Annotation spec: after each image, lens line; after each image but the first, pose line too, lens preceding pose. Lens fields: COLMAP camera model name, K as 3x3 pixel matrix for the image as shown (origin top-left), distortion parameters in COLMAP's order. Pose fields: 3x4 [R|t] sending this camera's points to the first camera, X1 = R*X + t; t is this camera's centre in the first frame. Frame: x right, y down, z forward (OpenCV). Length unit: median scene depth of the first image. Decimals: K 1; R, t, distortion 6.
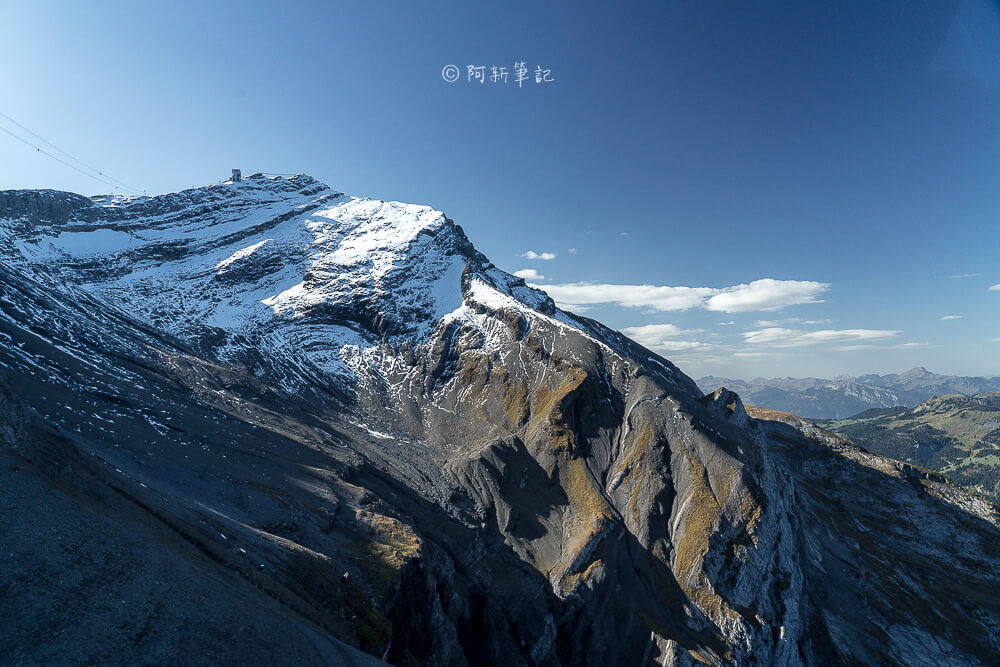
lens RADIAL K [[675.2, 0, 516.5], [0, 675.2, 330.1], [0, 0, 1]] dist [-0.007839, 0.003664]
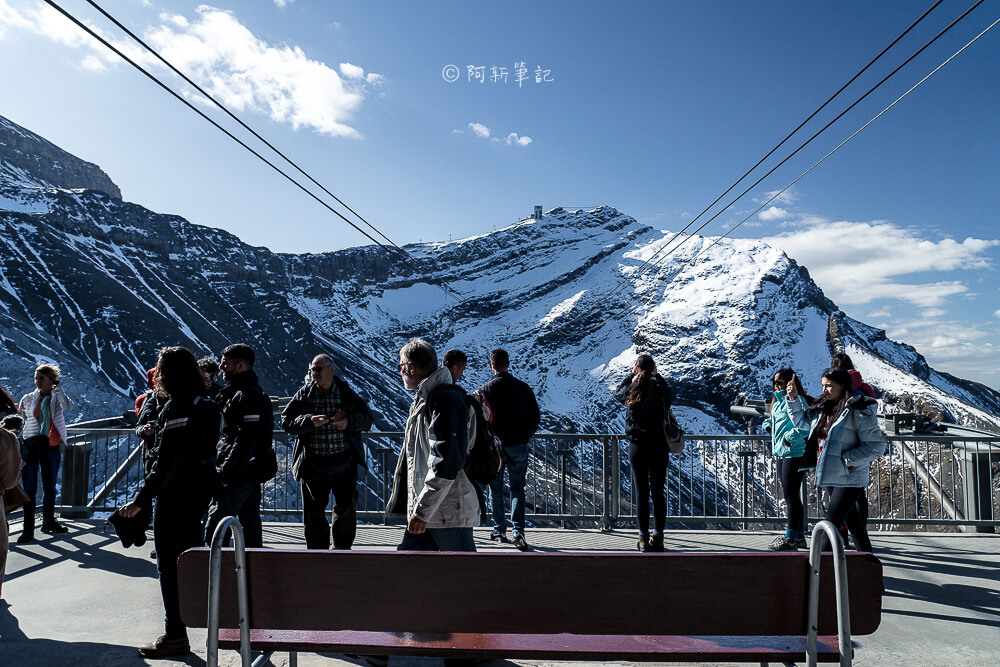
lens RADIAL K [[675.2, 0, 516.5], [0, 675.2, 330.1], [0, 0, 1]] dist [-0.007839, 0.003664]
pose [[0.955811, 0.017866, -0.293440, -0.198088], [-0.010708, 0.999605, 0.025981, -0.107009], [0.293788, -0.021691, 0.955625, 0.129564]]
